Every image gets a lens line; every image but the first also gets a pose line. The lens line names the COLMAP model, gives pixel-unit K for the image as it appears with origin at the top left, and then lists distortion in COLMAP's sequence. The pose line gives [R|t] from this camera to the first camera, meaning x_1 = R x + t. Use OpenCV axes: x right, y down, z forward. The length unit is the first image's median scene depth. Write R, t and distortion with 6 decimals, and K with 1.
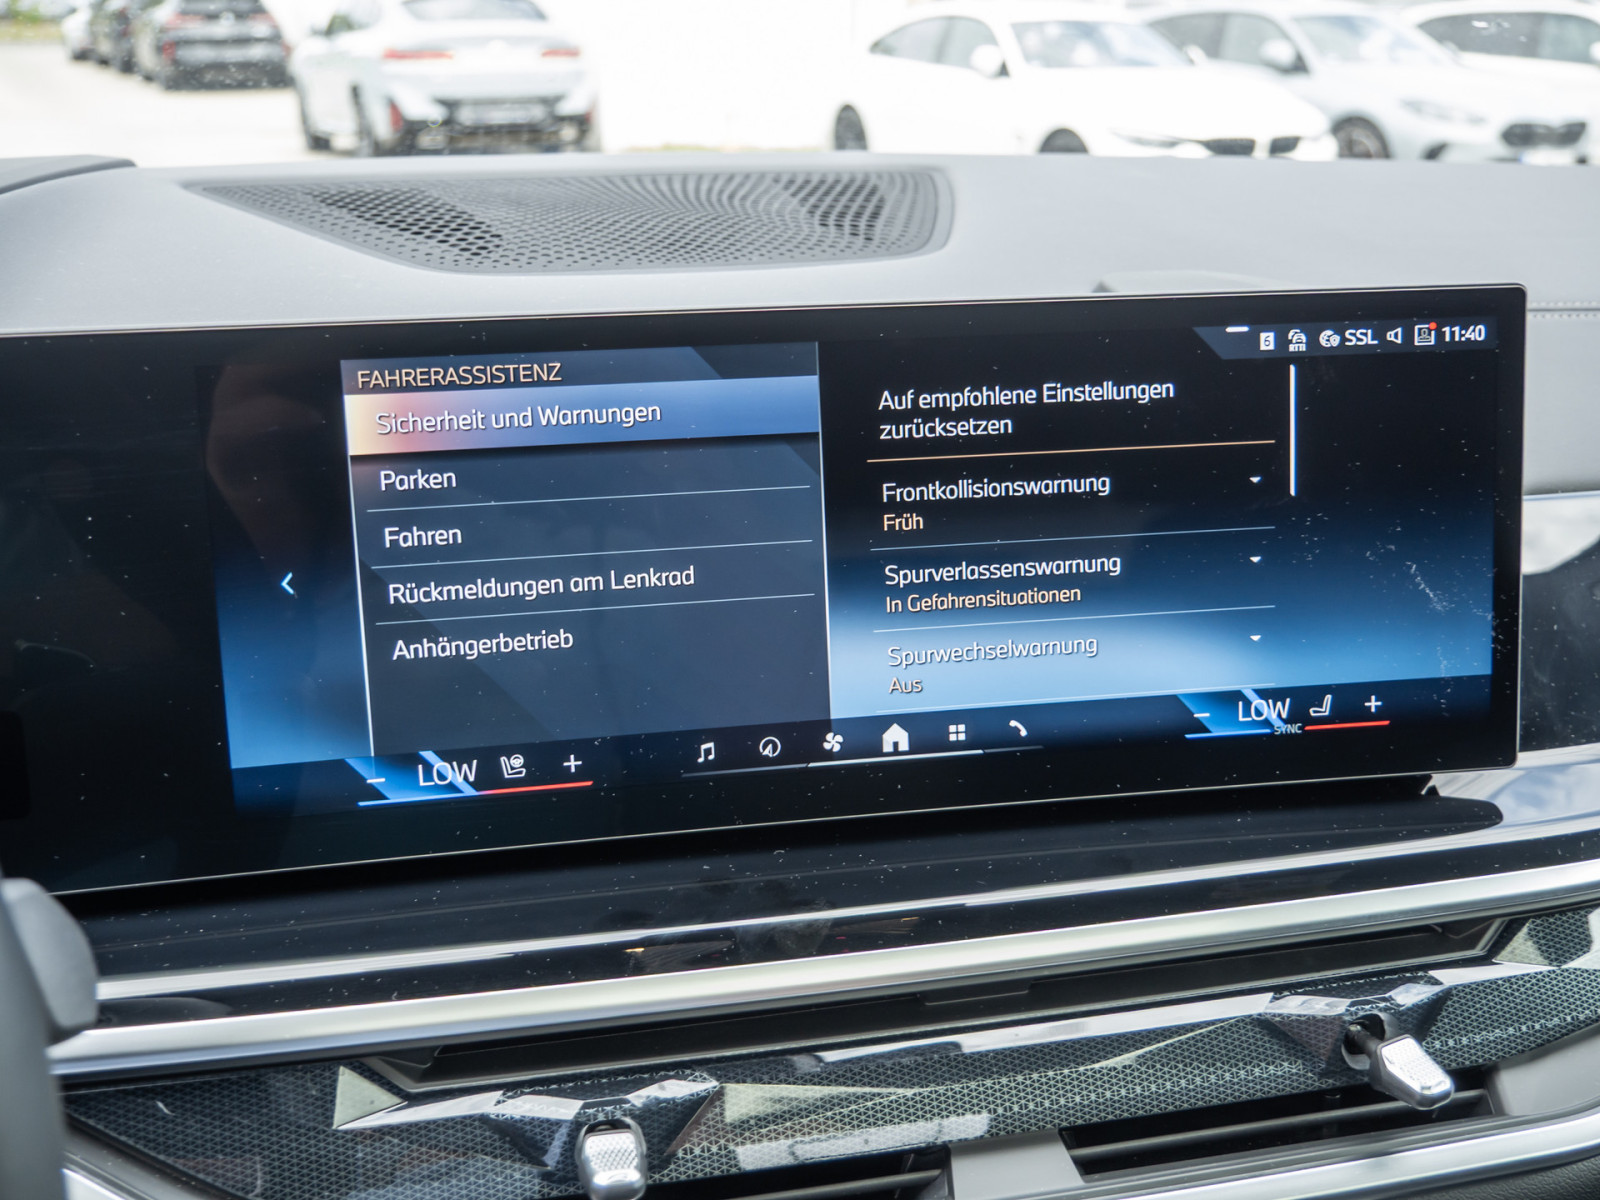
lens RADIAL K [[1627.4, 0, 800.0], [0, 1627.4, 600.0], [0, 0, 1]] dist [0.002237, 0.018452]
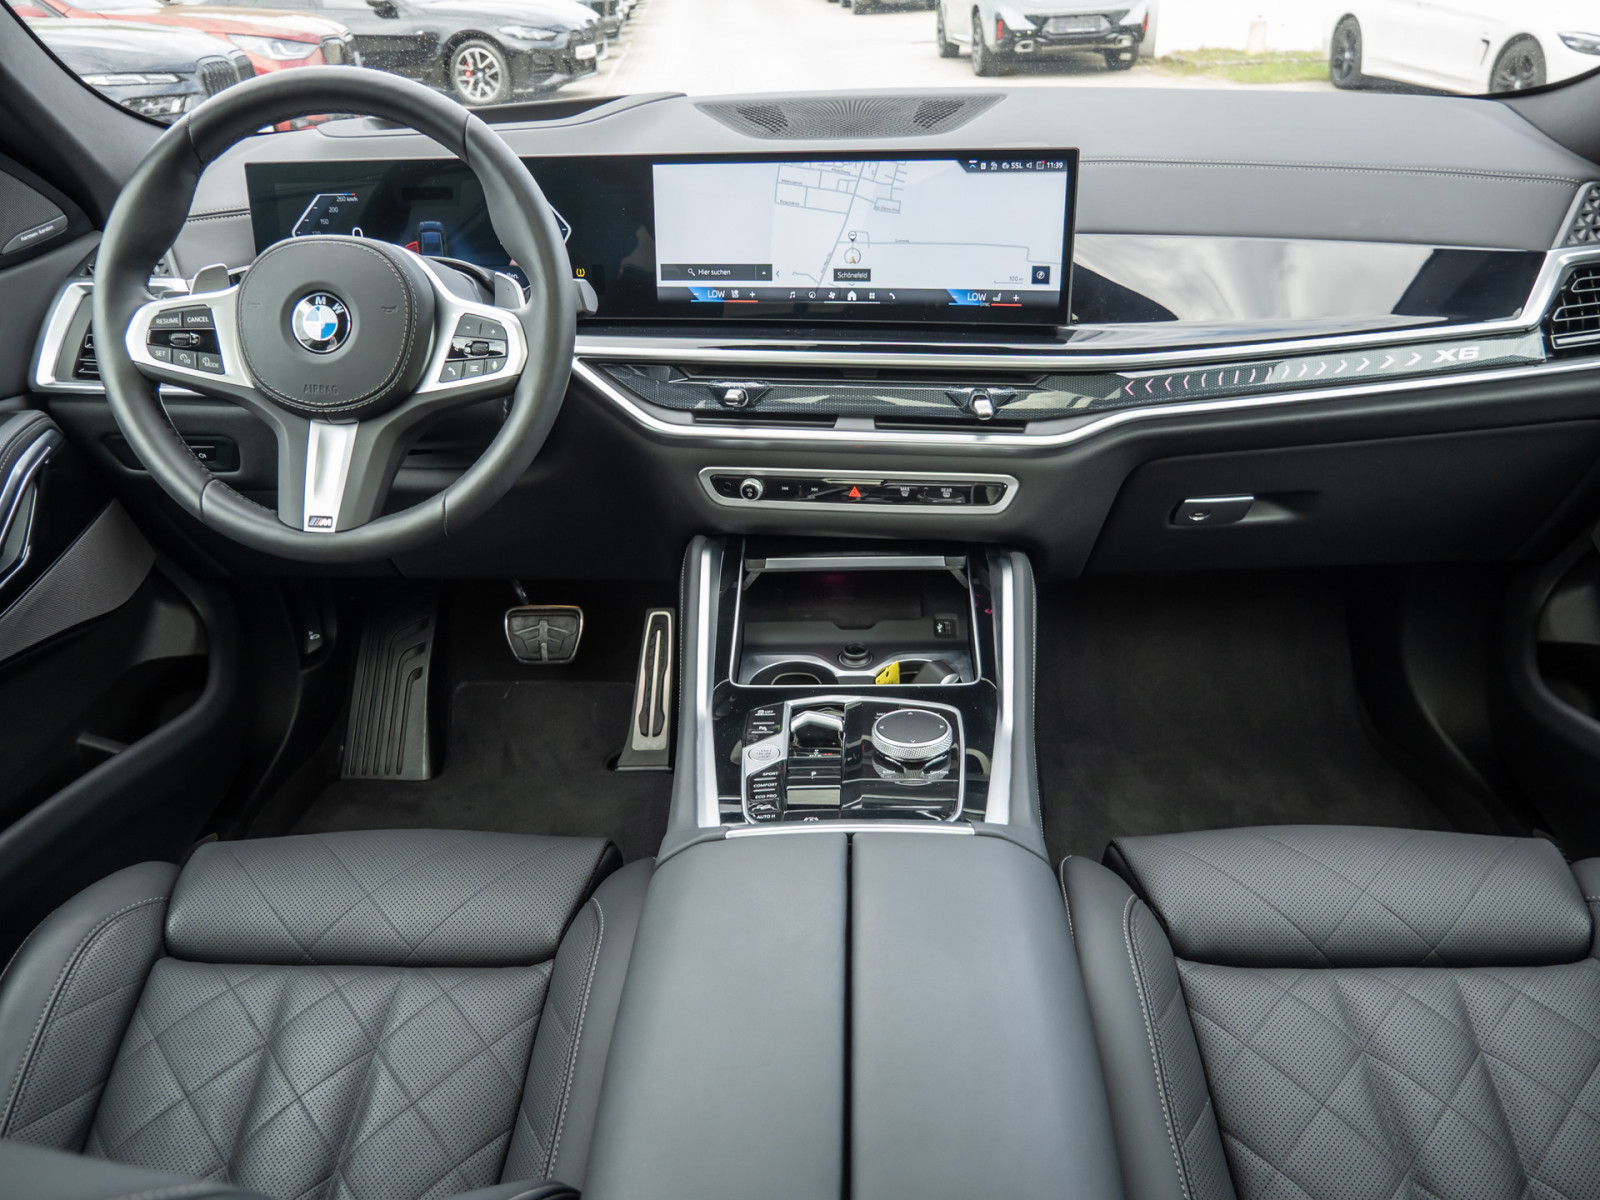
lens RADIAL K [[1170.7, 0, 802.3], [0, 1170.7, 607.8], [0, 0, 1]] dist [-0.041236, 0.008411]
pose [[0.921341, 0.154758, -0.356625, 0.850953], [-0.089273, 0.977058, 0.193360, 0.242303], [0.378367, -0.146313, 0.914019, -1.153116]]
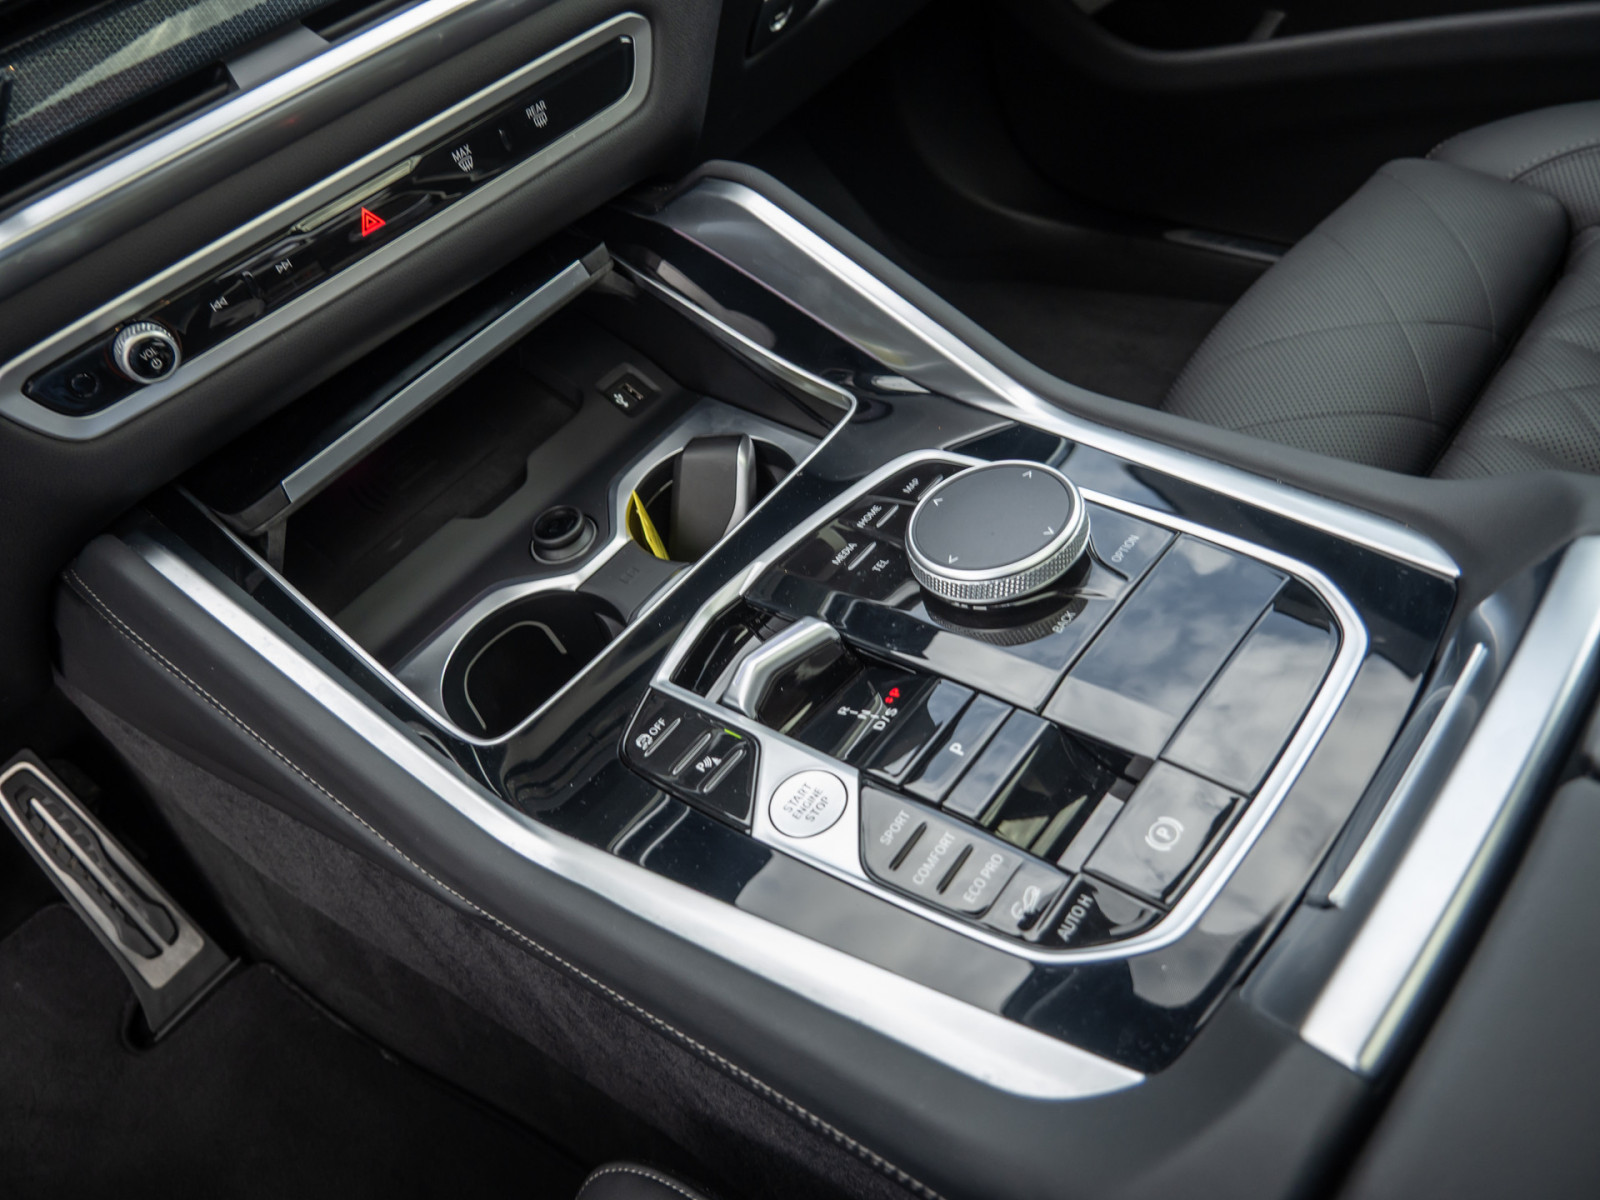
lens RADIAL K [[1170.7, 0, 802.3], [0, 1170.7, 607.8], [0, 0, 1]] dist [-0.041236, 0.008411]
pose [[0.851490, -0.489747, 0.187384, 0.090031], [0.369096, 0.813605, 0.449238, 0.411203], [-0.372470, -0.313359, 0.873540, -0.098524]]
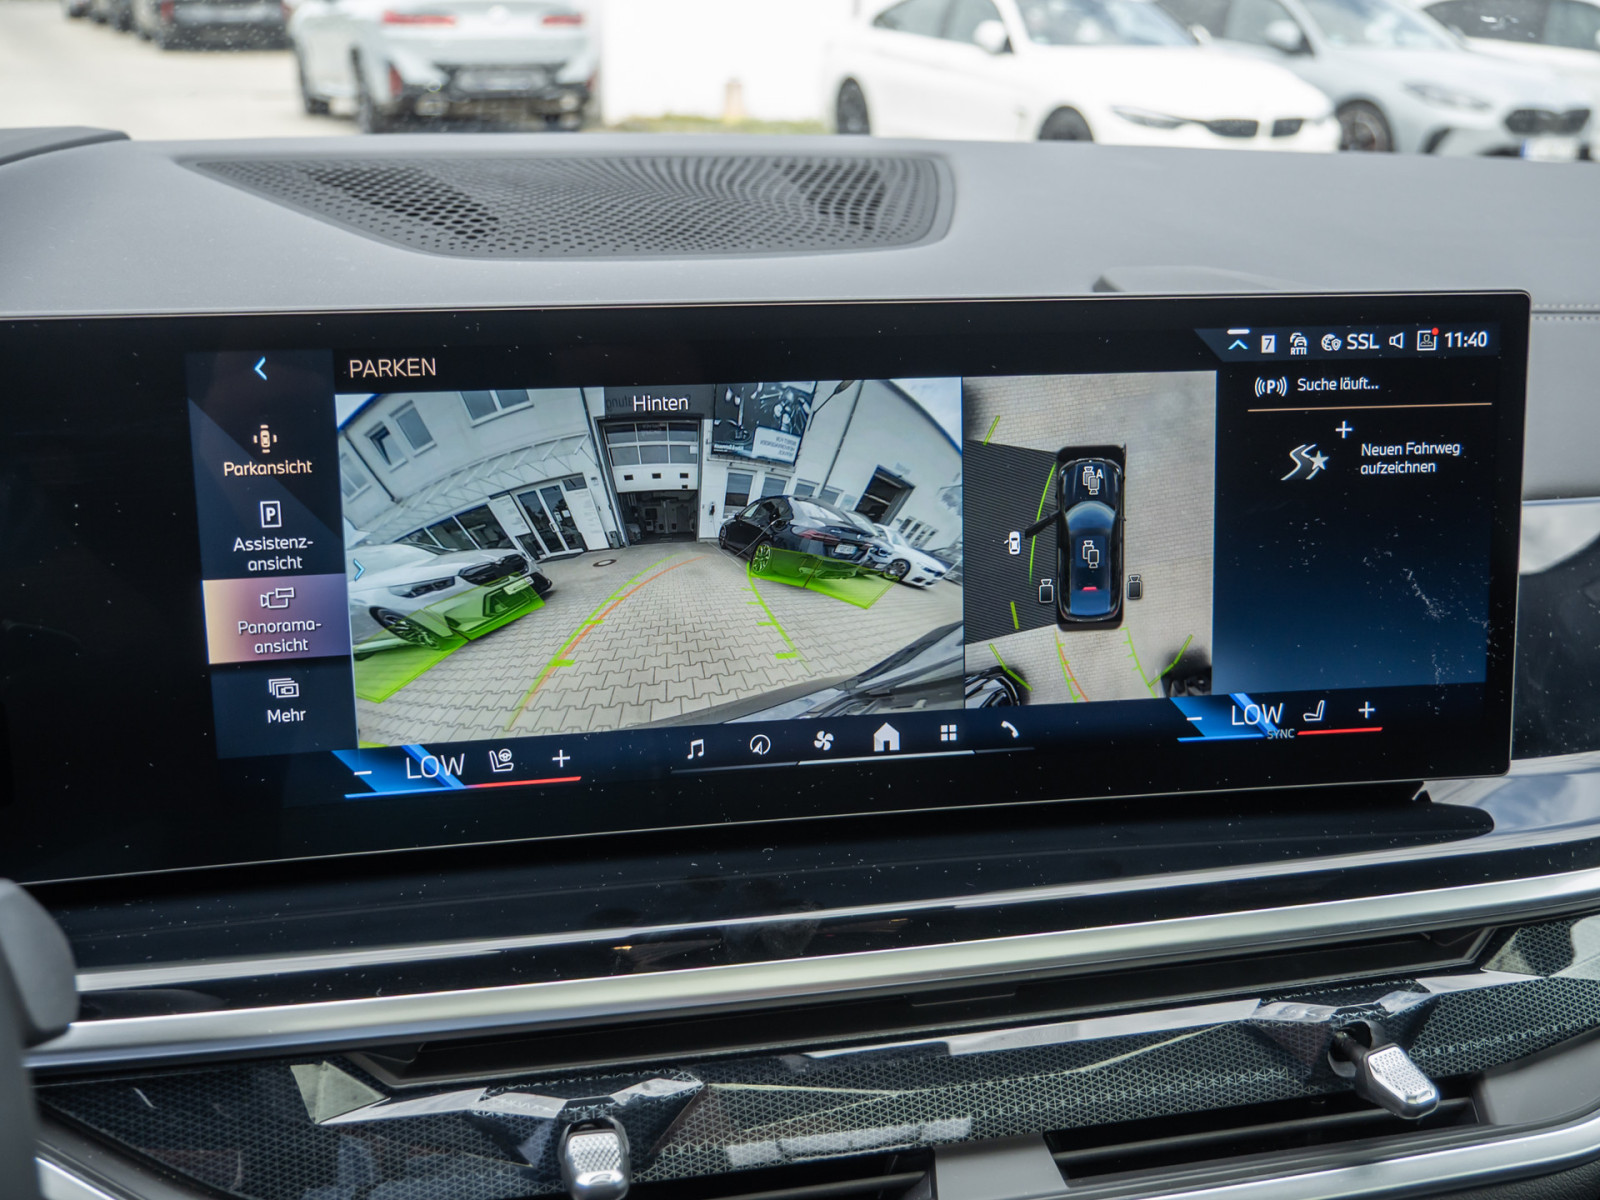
lens RADIAL K [[1627.4, 0, 800.0], [0, 1627.4, 600.0], [0, 0, 1]] dist [0.002237, 0.018452]
pose [[0.999853, 0.016658, 0.004074, 0.000223], [-0.016721, 0.999735, 0.015852, -0.013864], [-0.003809, -0.015918, 0.999866, 0.006803]]
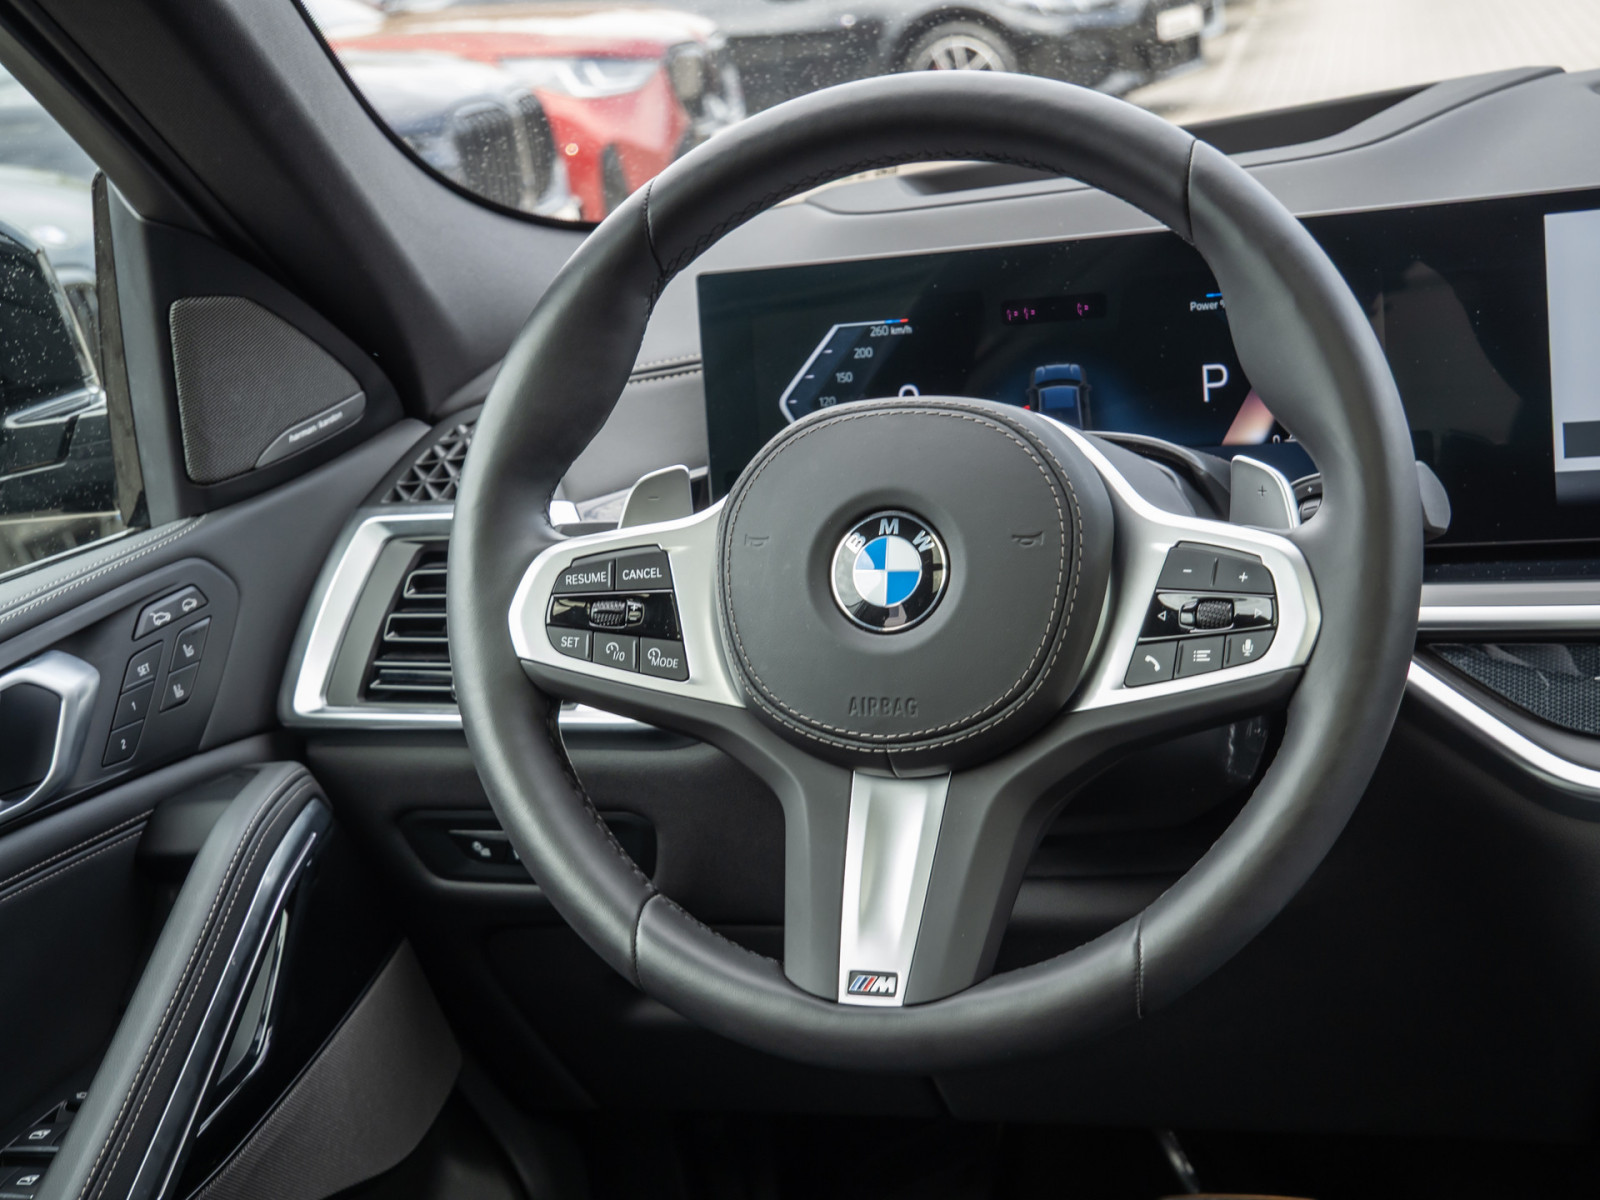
lens RADIAL K [[2643.1, 0, 800.0], [0, 2643.1, 600.0], [0, 0, 1]] dist [0.029388, 0.188193]
pose [[0.758837, 0.035727, -0.650300, 0.698992], [-0.058150, 0.998223, -0.013014, 0.276677], [0.648680, 0.047691, 0.759566, -1.286036]]
